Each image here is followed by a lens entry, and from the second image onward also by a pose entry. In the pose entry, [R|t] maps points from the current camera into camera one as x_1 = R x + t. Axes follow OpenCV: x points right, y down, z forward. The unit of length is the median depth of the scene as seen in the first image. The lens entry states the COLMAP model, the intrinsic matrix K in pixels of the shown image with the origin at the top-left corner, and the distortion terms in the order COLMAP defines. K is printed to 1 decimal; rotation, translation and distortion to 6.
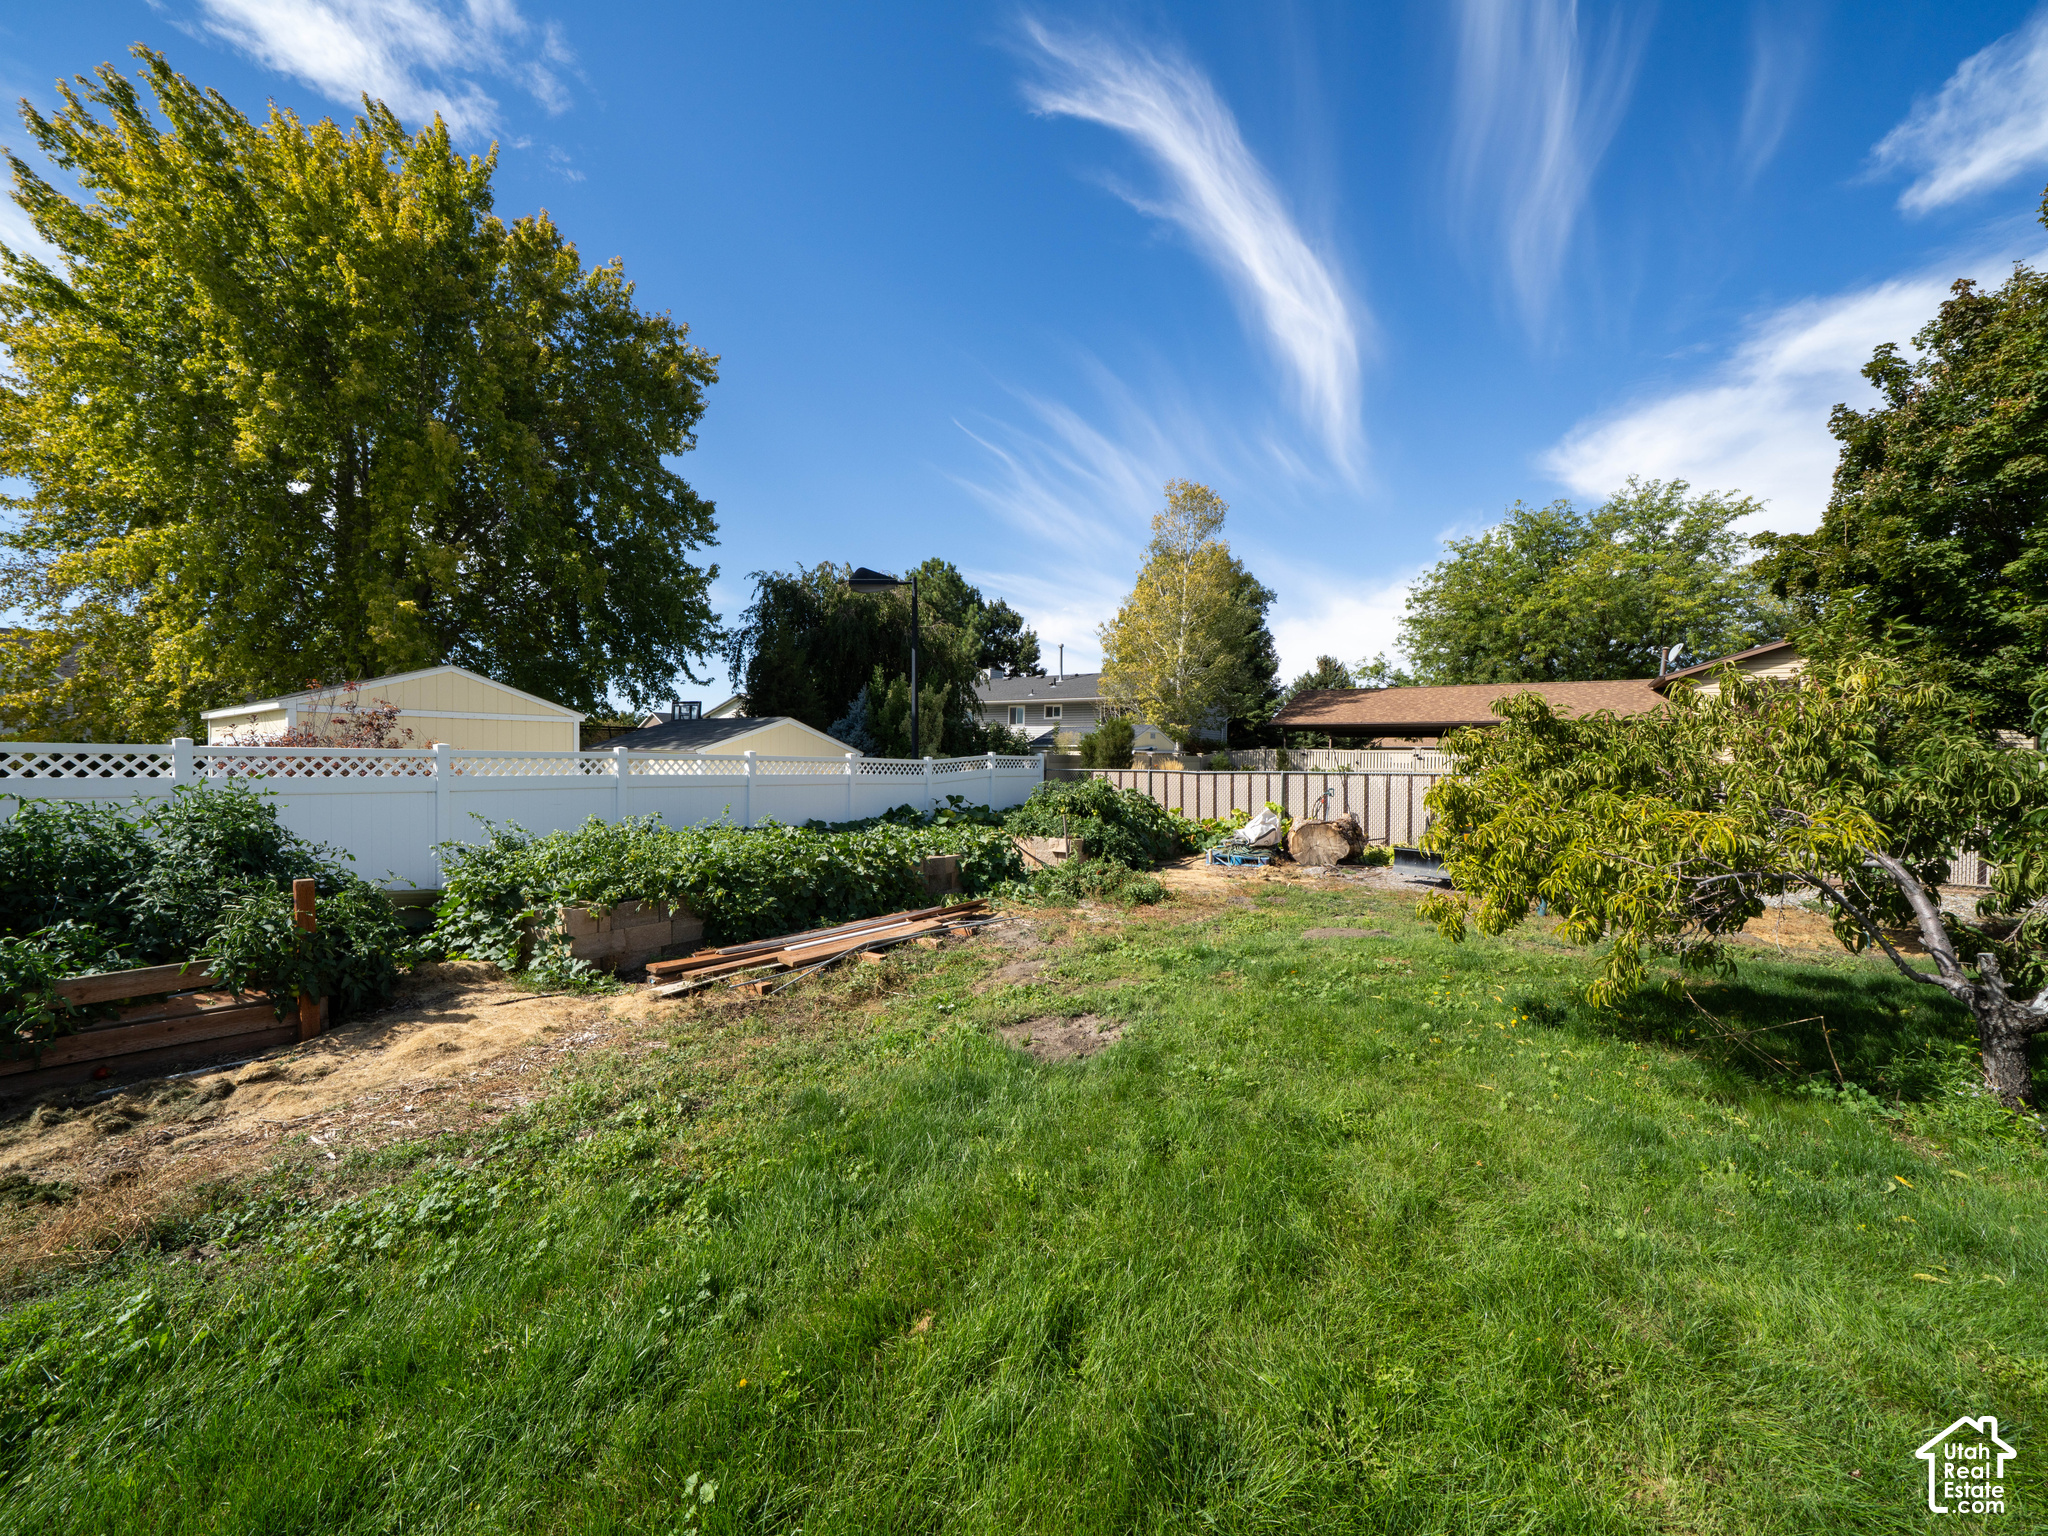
lens RADIAL K [[792.4, 0, 1079.9], [0, 792.4, 767.3], [0, 0, 1]] dist [-0.048248, 0.000064]
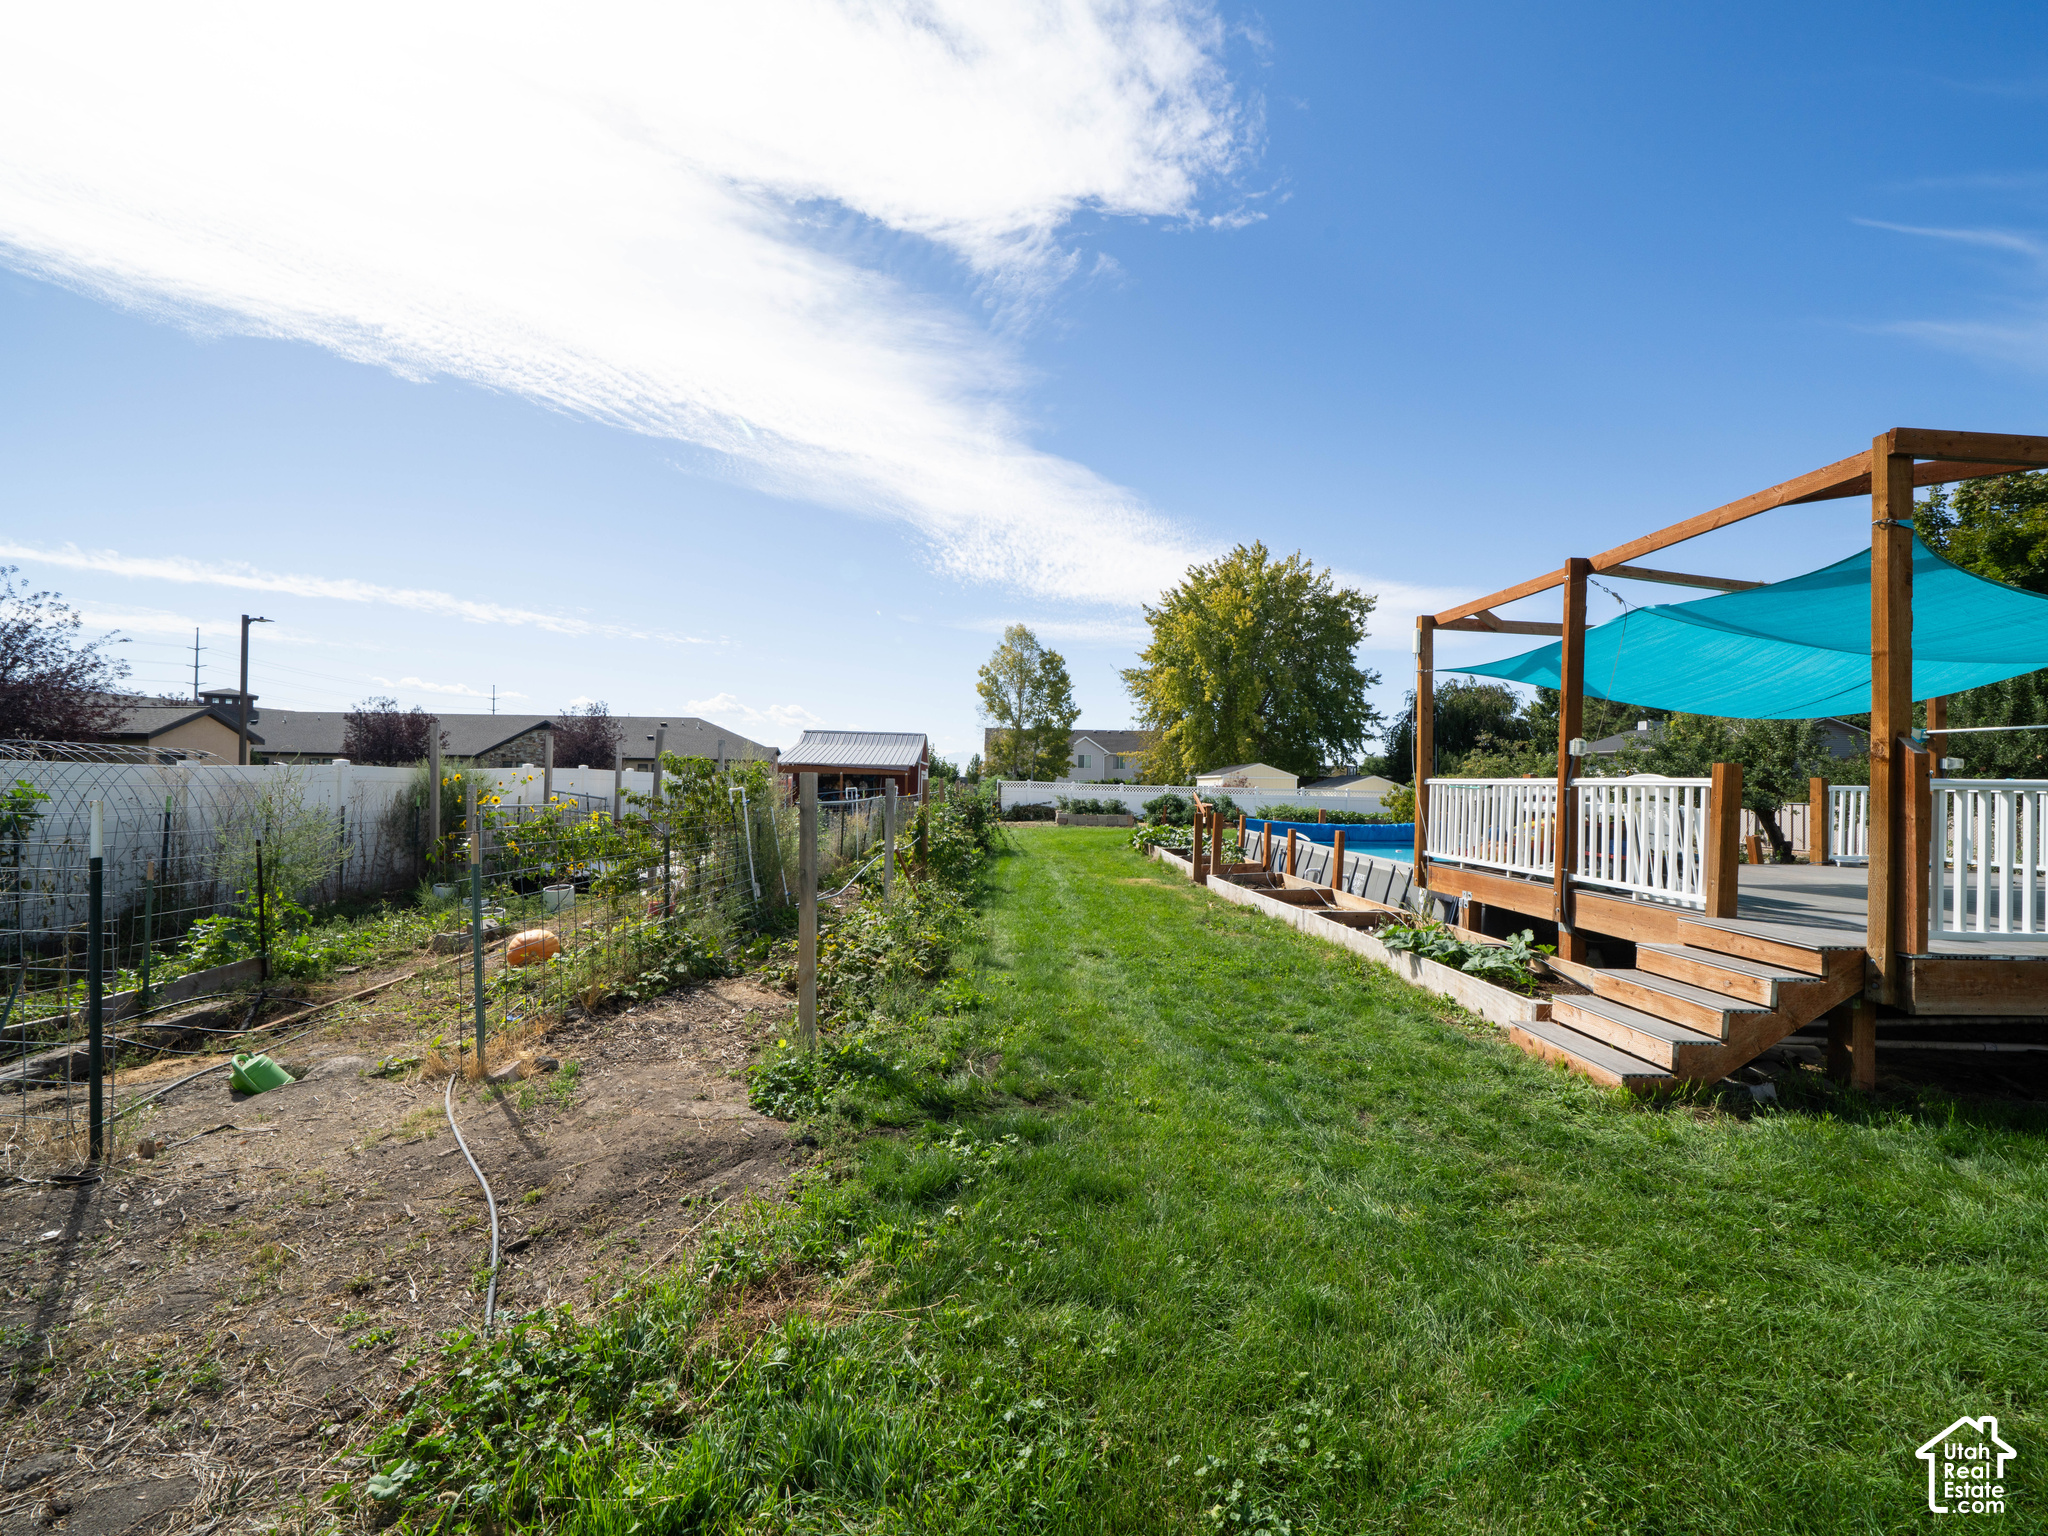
lens RADIAL K [[874.7, 0, 1024.0], [0, 874.7, 768.0], [0, 0, 1]] dist [0.003978, -0.000100]
pose [[0.560256, -0.020948, -0.828055, 1.588164], [-0.016765, 0.999189, -0.036620, 0.042140], [0.828150, 0.034399, 0.559450, -1.793970]]
